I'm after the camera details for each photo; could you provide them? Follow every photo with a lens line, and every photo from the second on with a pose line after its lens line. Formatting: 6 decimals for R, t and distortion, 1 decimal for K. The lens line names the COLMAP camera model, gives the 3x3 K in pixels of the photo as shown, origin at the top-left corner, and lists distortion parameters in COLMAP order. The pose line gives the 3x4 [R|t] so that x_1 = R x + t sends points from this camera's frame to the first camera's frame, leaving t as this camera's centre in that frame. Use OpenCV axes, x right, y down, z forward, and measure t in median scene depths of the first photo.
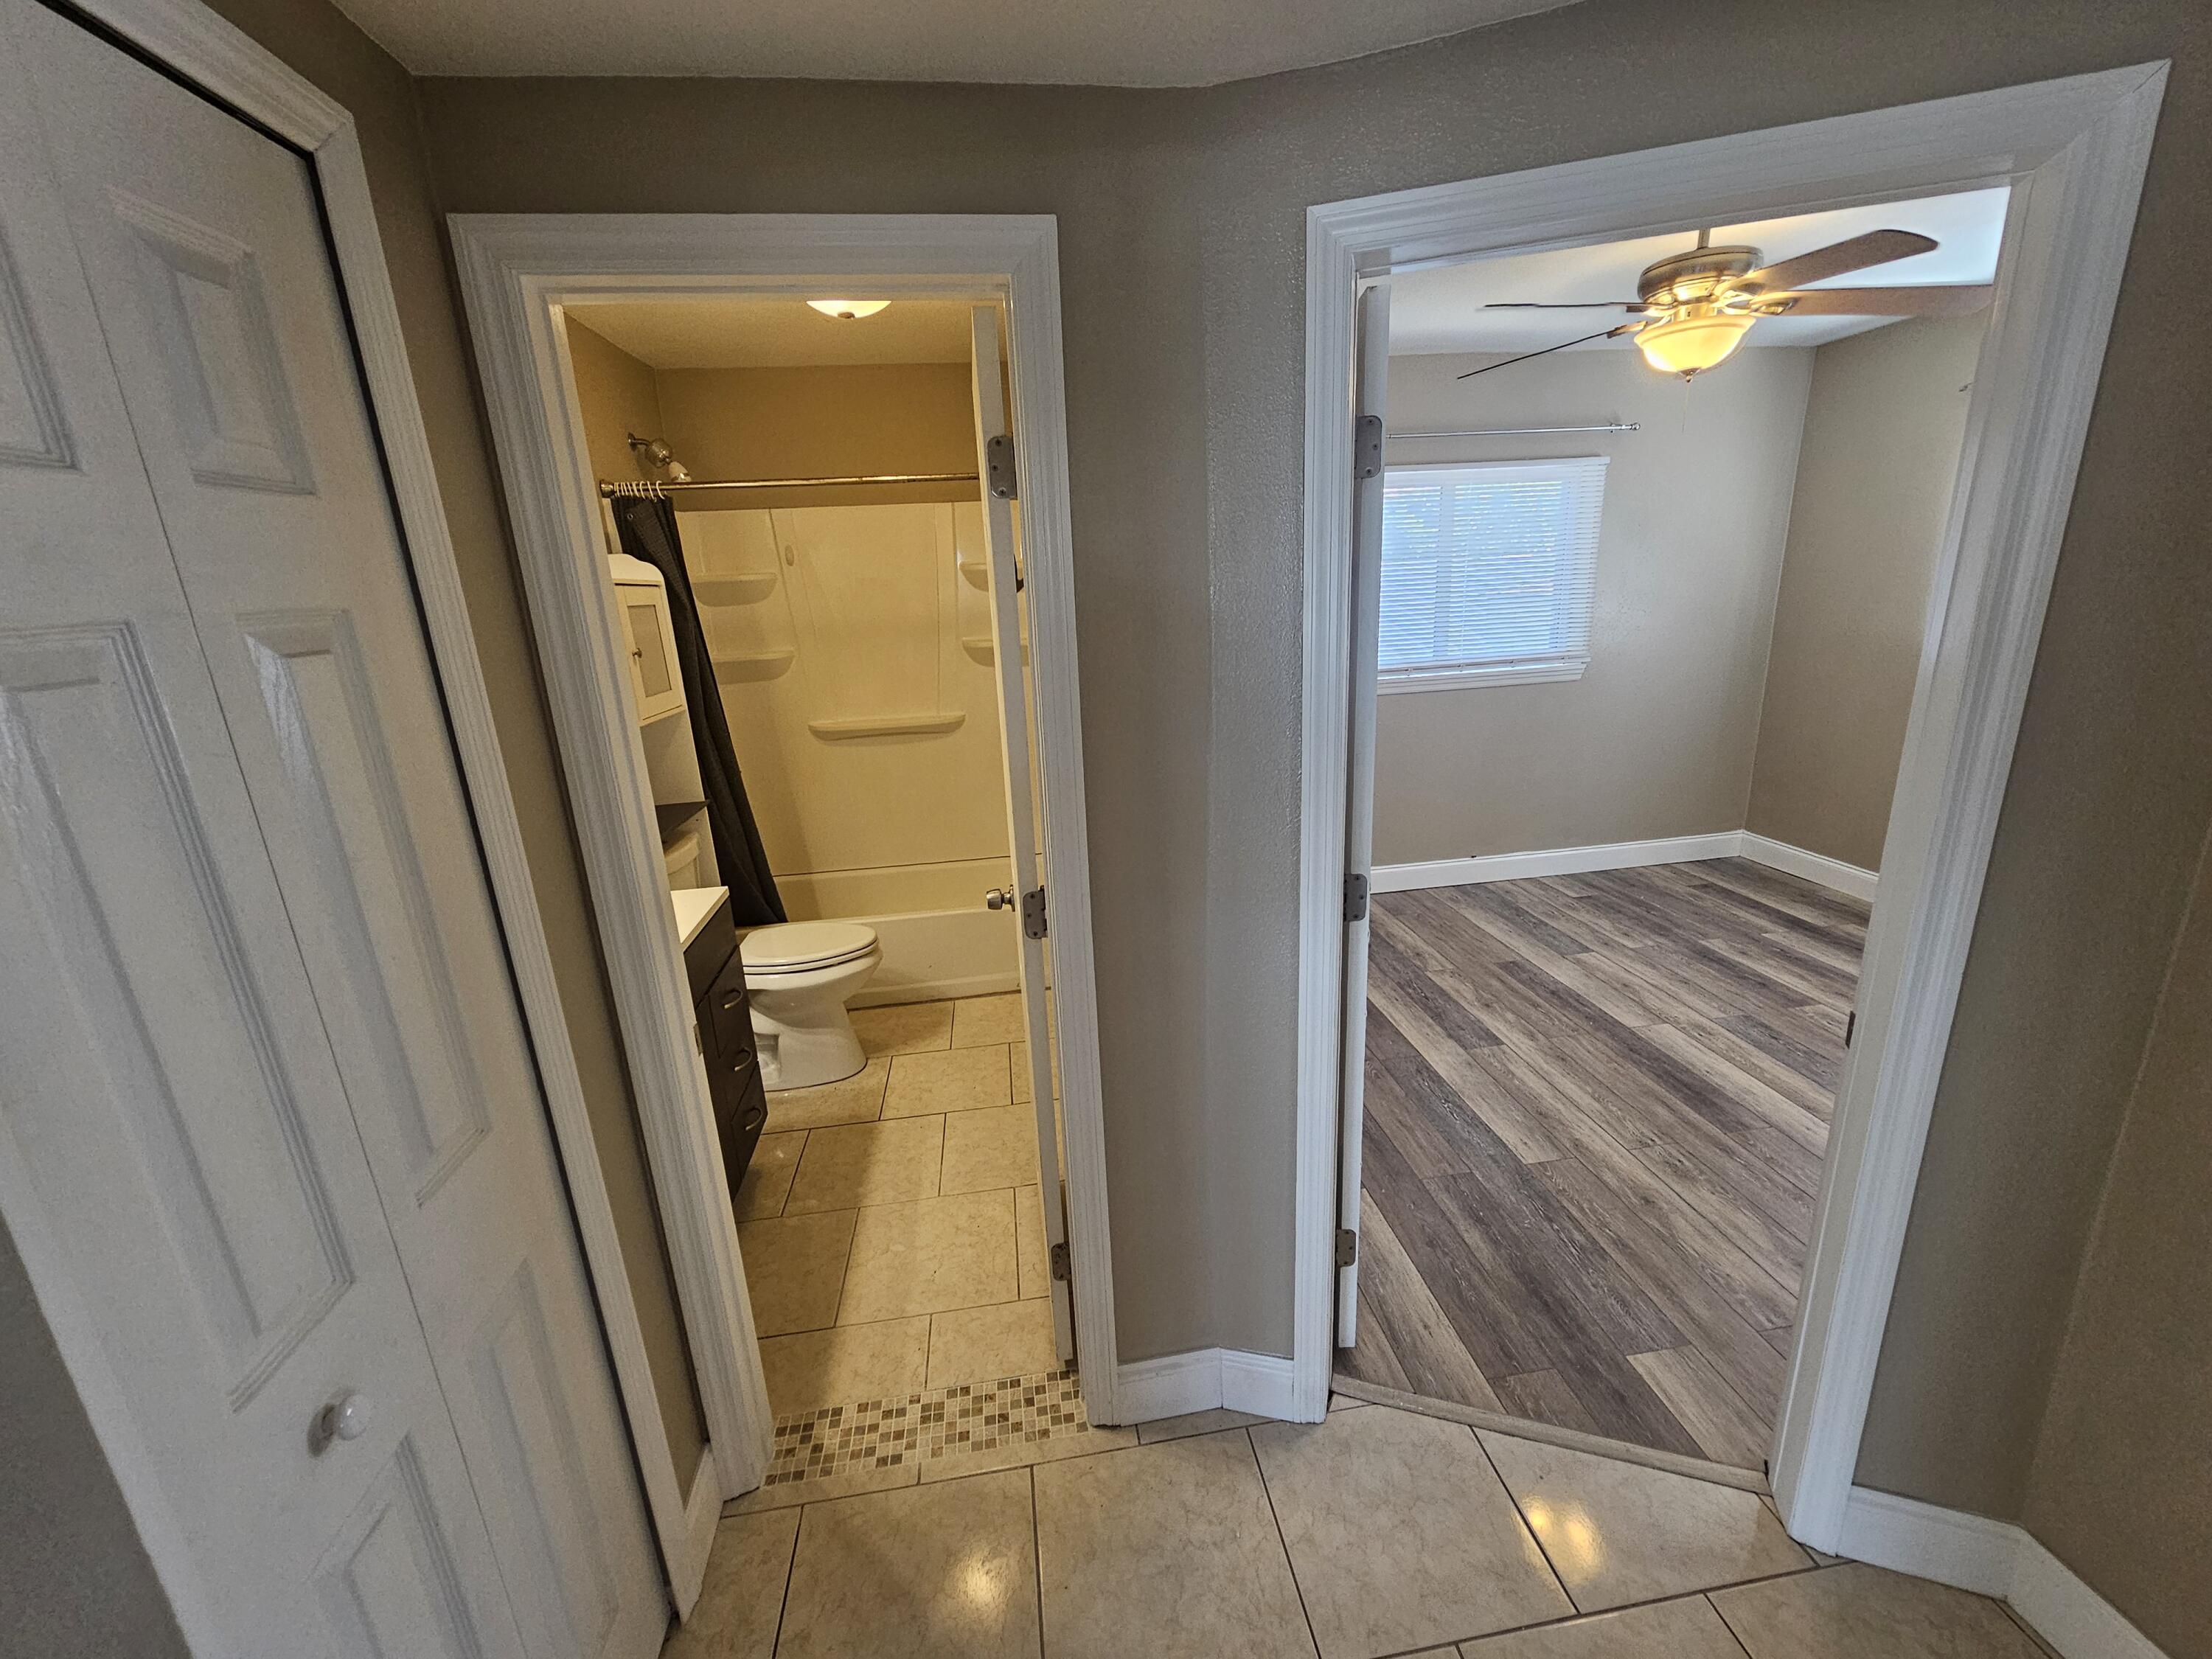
lens RADIAL K [[907.9, 0, 1118.9], [0, 907.9, 834.6], [0, 0, 1]] dist [0.000690, -0.000720]
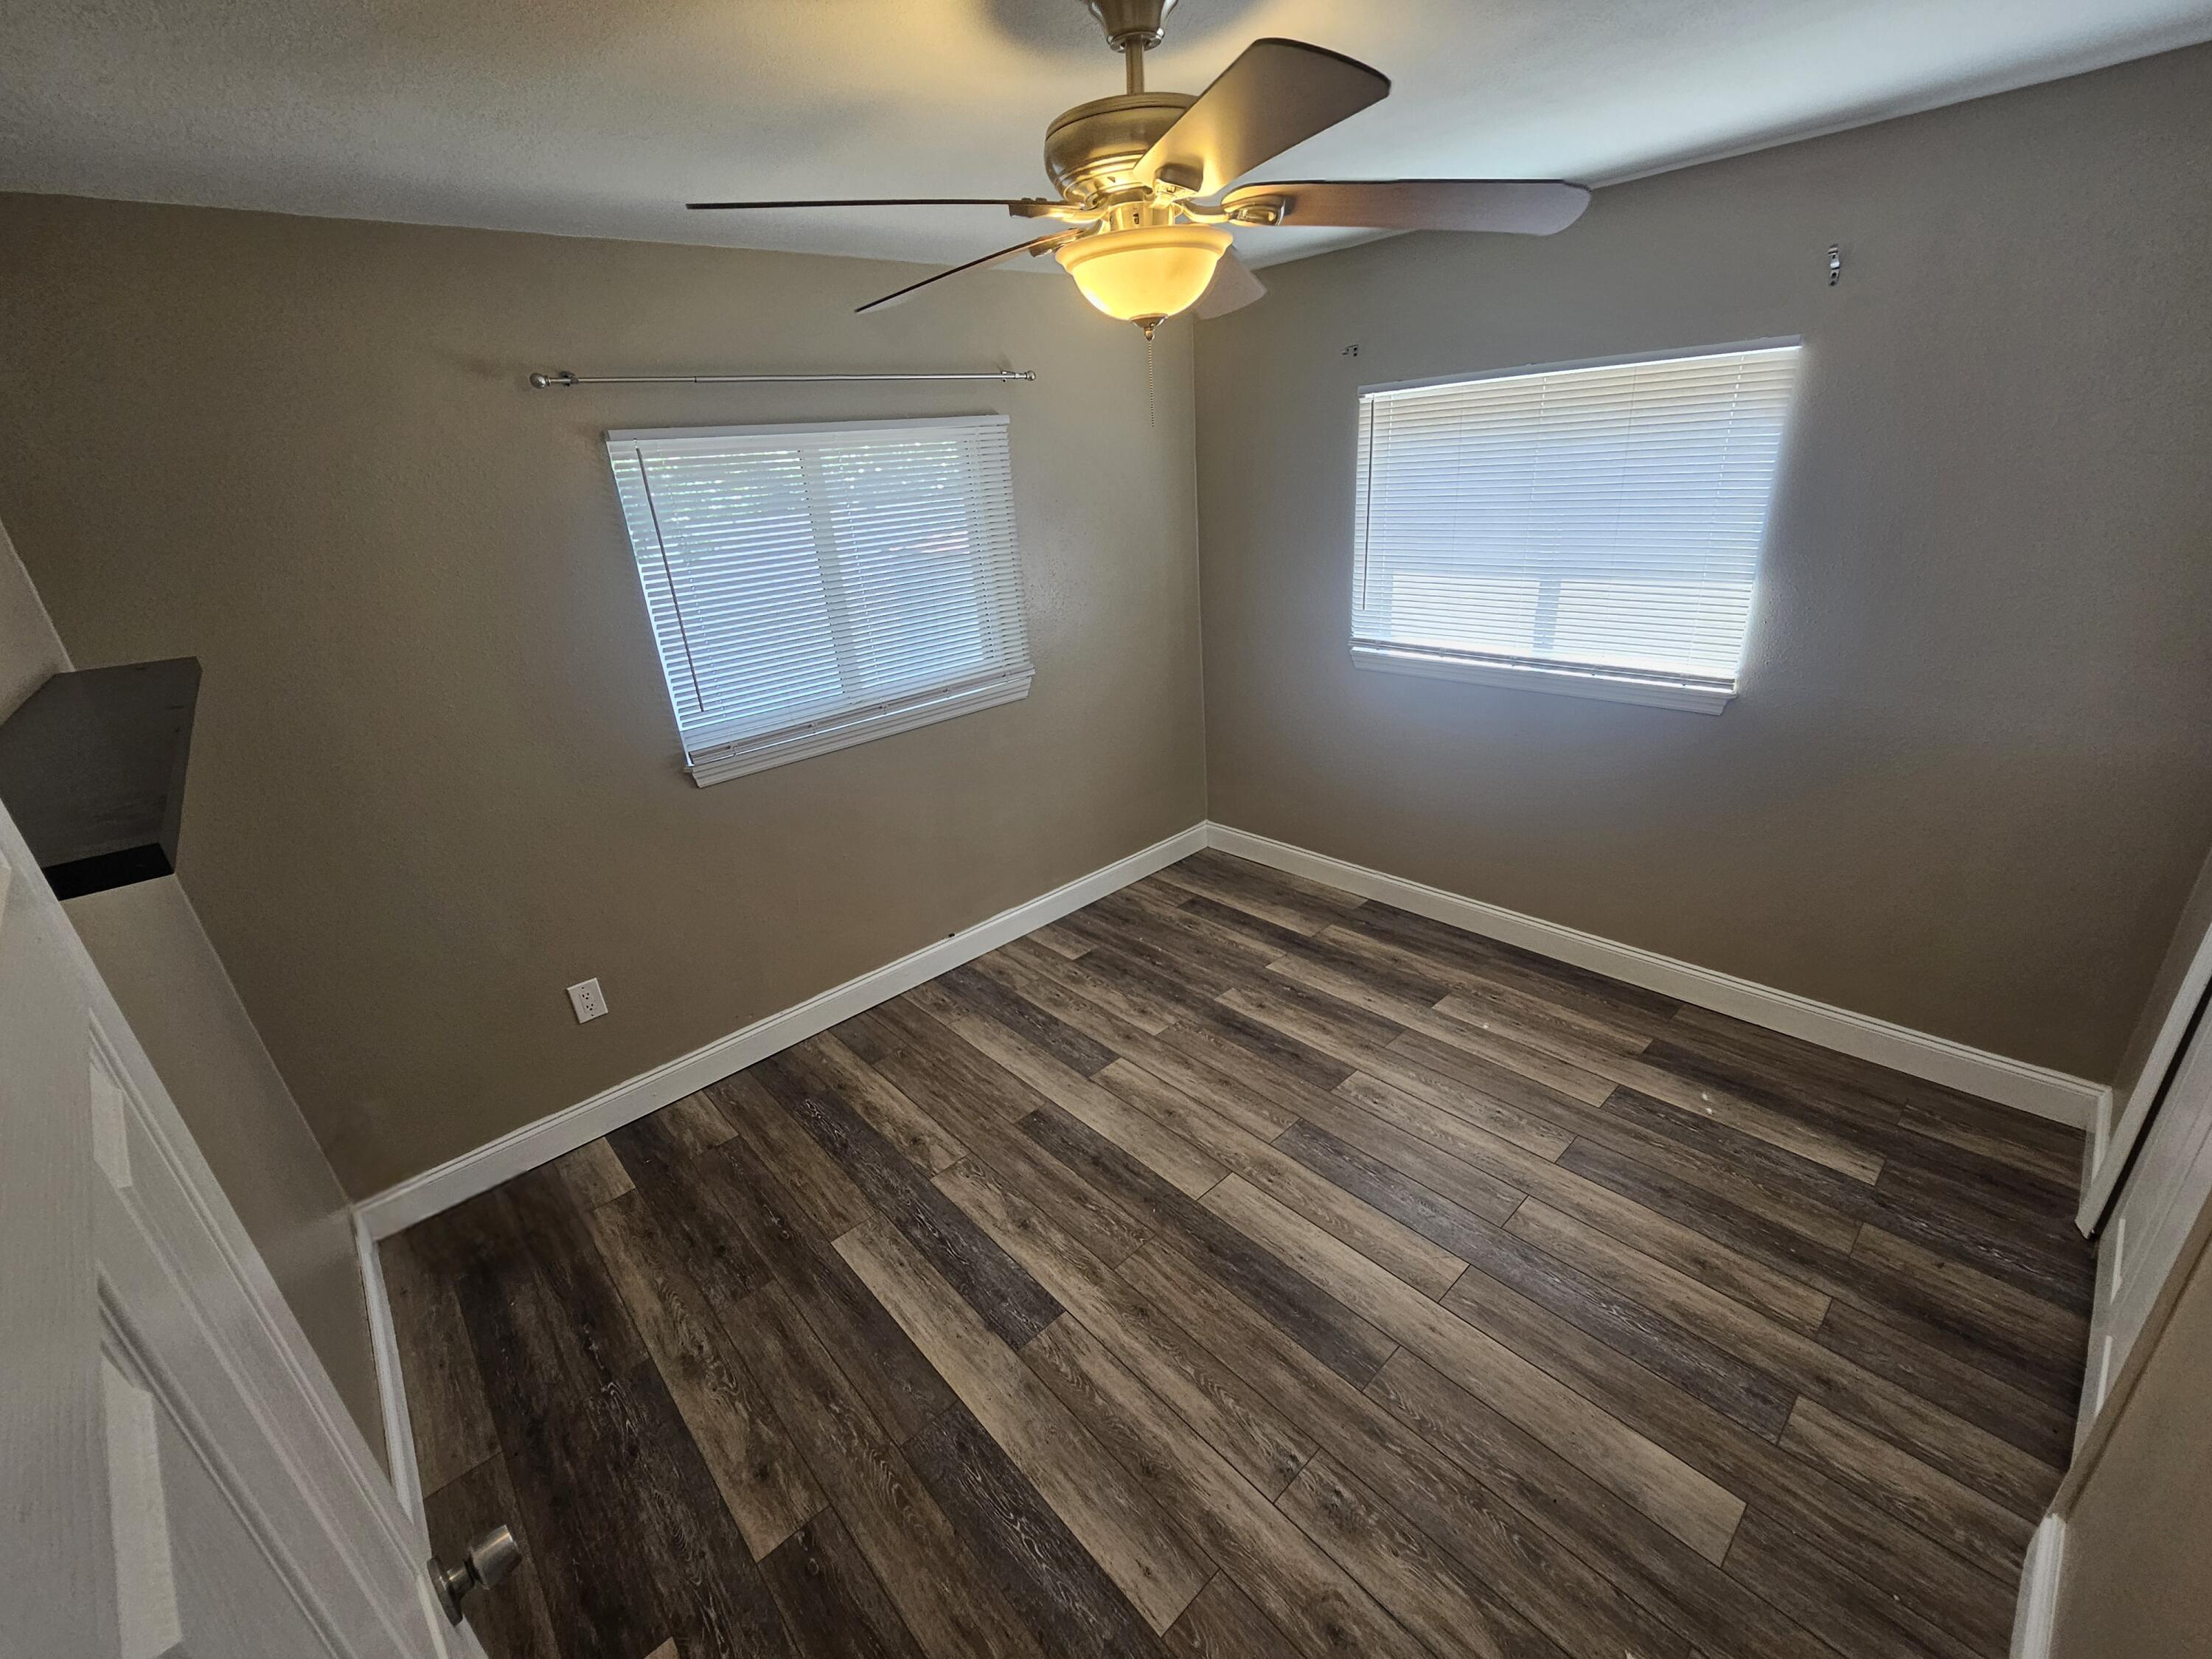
lens RADIAL K [[907.9, 0, 1106.5], [0, 907.9, 830.4], [0, 0, 1]] dist [0.000690, -0.000720]
pose [[0.826800, -0.224533, 0.515739, 0.158705], [0.185177, 0.974417, 0.127361, -0.188049], [-0.531142, -0.009799, 0.847226, 0.359670]]
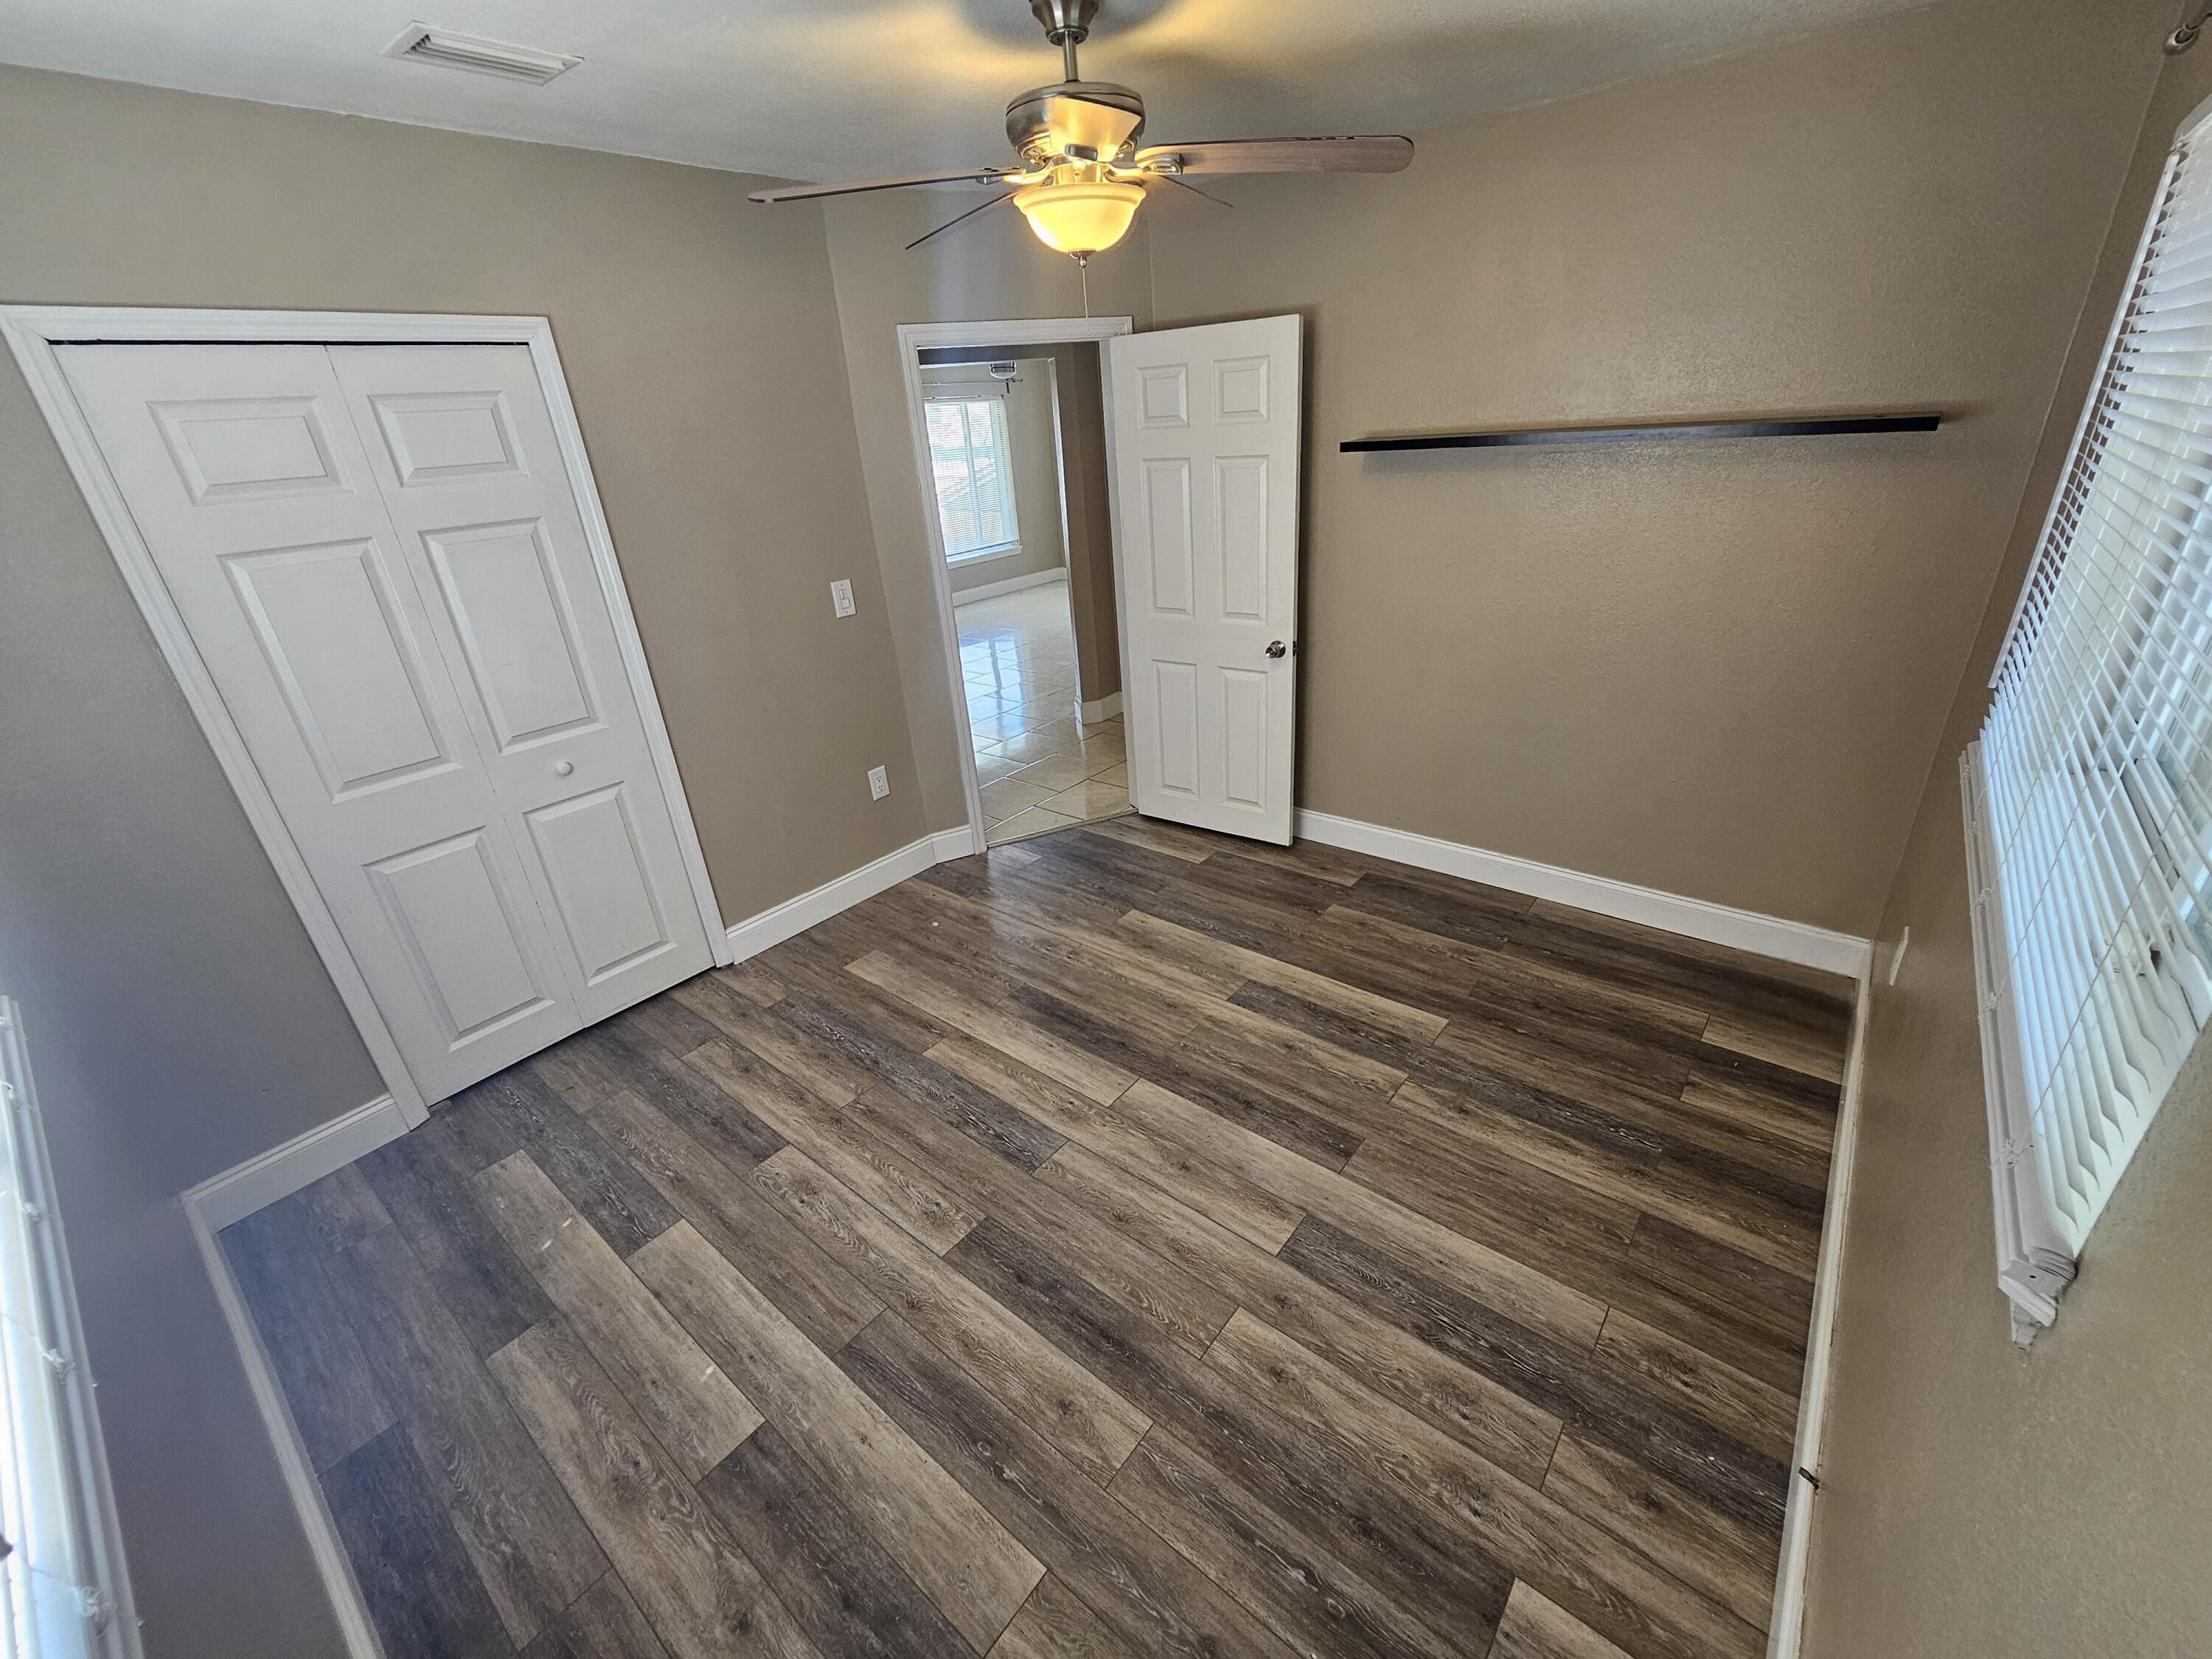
lens RADIAL K [[907.9, 0, 1116.3], [0, 907.9, 828.5], [0, 0, 1]] dist [0.000690, -0.000720]
pose [[-0.723556, 0.370265, -0.582555, 0.894653], [-0.094214, 0.783085, 0.614737, -0.432635], [0.683806, 0.499681, -0.531722, 1.202615]]
